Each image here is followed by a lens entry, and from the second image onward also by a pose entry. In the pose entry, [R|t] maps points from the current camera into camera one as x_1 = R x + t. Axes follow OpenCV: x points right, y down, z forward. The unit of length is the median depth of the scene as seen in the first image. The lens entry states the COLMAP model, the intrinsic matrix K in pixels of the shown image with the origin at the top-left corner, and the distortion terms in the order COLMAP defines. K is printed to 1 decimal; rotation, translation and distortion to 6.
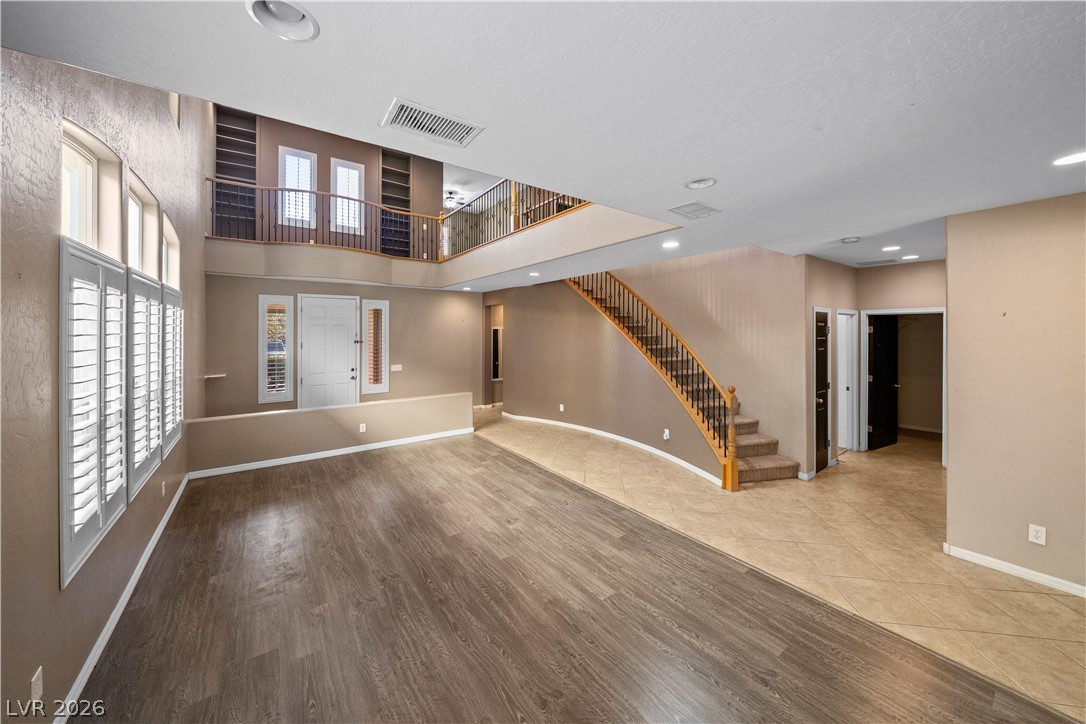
lens RADIAL K [[383.5, 0, 538.2], [0, 383.5, 331.7], [0, 0, 1]] dist [-0.002326, -0.000050]
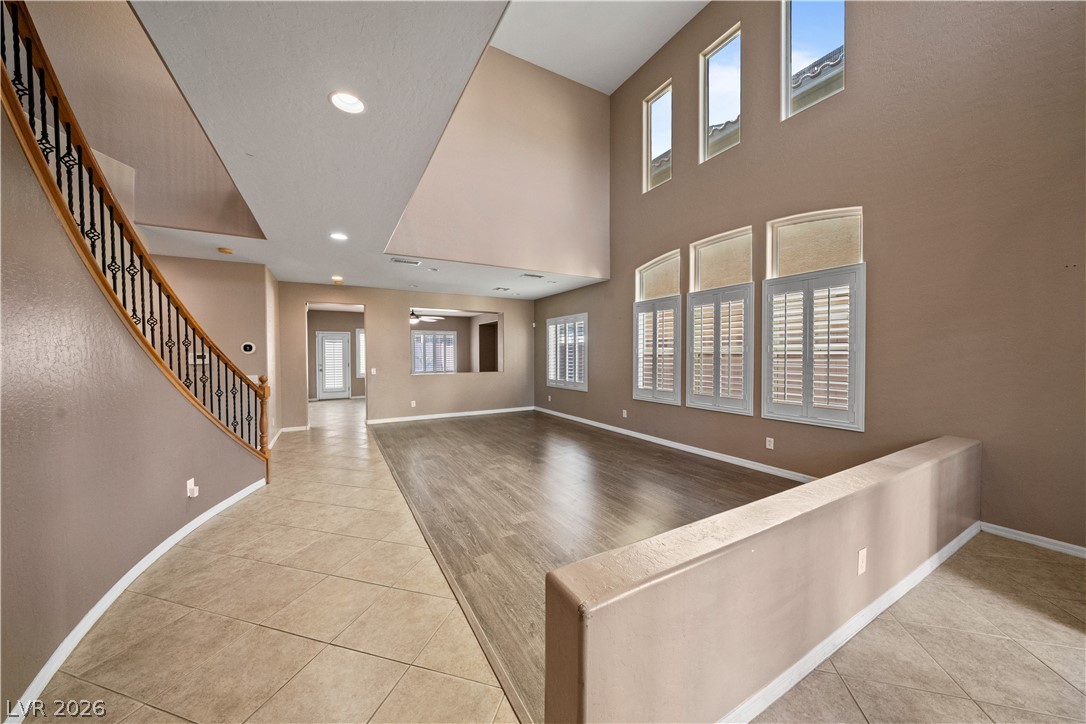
lens RADIAL K [[378.2, 0, 543.0], [0, 378.2, 362.0], [0, 0, 1]] dist [-0.001304, 0.000021]
pose [[-0.994684, 0.004042, 0.102892, -0.260560], [0.006320, 0.999742, 0.021825, 0.078219], [-0.102778, 0.022359, -0.994453, 1.626131]]
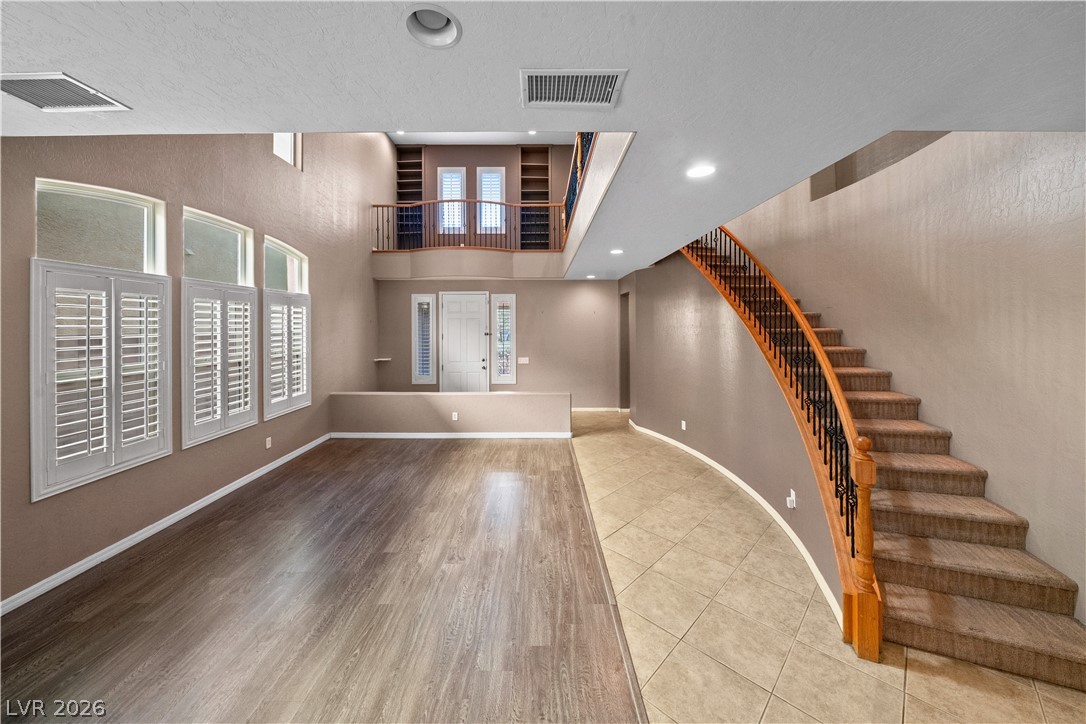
lens RADIAL K [[384.8, 0, 536.3], [0, 384.8, 323.6], [0, 0, 1]] dist [-0.001757, -0.000274]
pose [[0.811279, -0.002979, -0.584652, 0.393363], [0.001090, 0.999993, -0.003584, 0.001577], [0.584658, 0.002271, 0.811276, 0.320777]]
